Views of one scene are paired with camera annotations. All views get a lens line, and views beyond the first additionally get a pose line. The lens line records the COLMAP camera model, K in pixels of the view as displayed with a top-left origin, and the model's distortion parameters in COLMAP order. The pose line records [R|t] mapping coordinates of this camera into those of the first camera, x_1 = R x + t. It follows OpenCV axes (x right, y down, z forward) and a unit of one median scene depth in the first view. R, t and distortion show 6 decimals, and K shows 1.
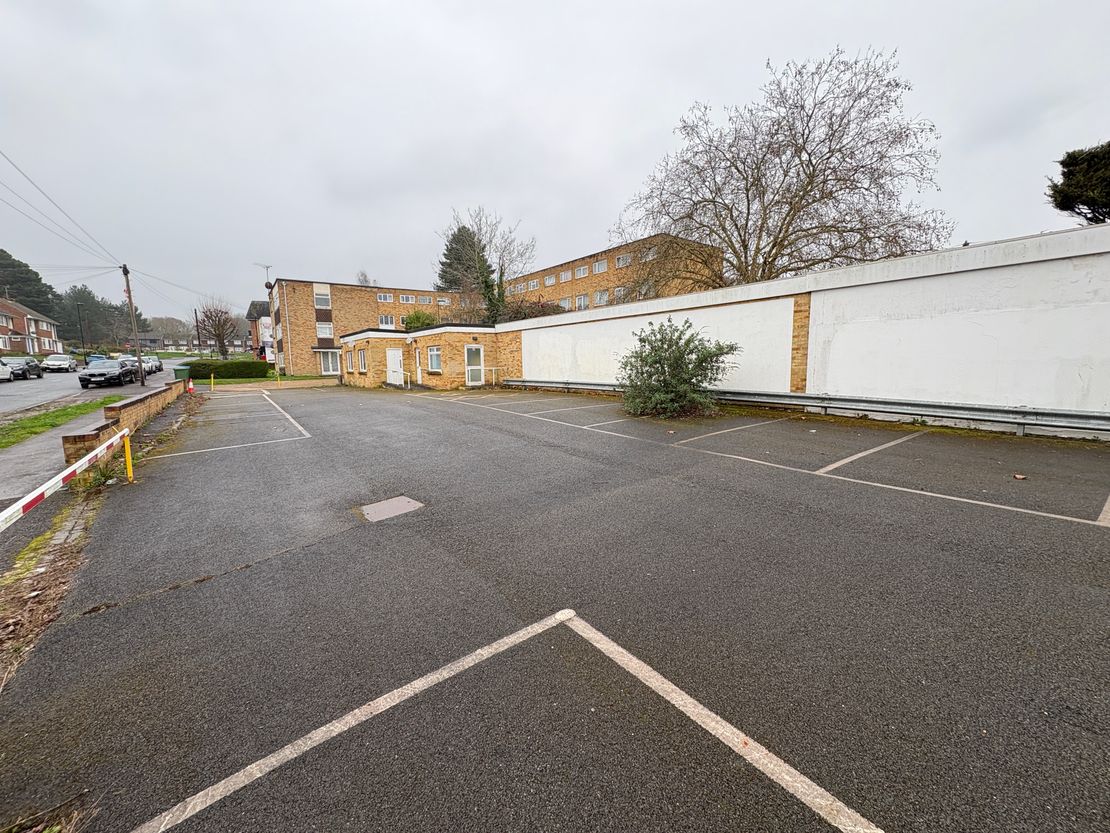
lens RADIAL K [[436.0, 0, 552.6], [0, 436.0, 417.8], [0, 0, 1]] dist [-0.001742, -0.000313]
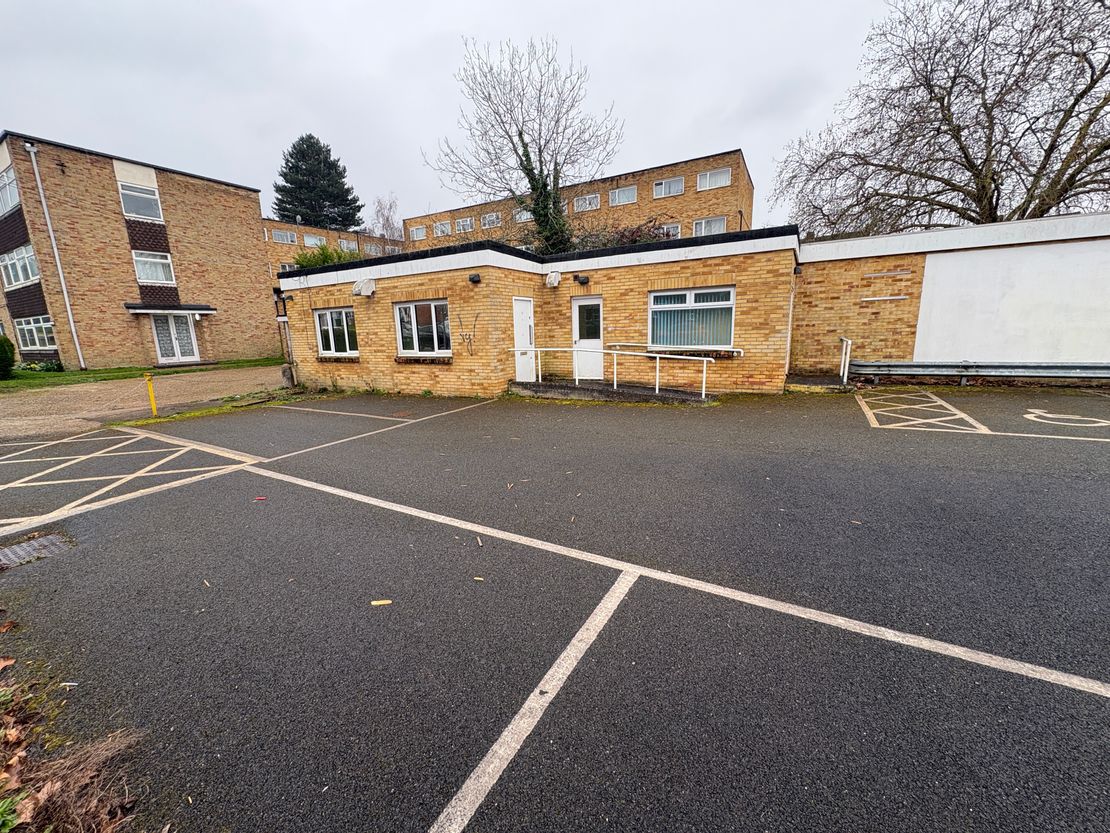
lens RADIAL K [[436.0, 0, 557.4], [0, 436.0, 411.6], [0, 0, 1]] dist [-0.001742, -0.000313]
pose [[0.912636, -0.091398, 0.398425, -0.327185], [0.068905, 0.995133, 0.070447, -0.050677], [-0.402924, -0.036839, 0.914492, 0.389106]]
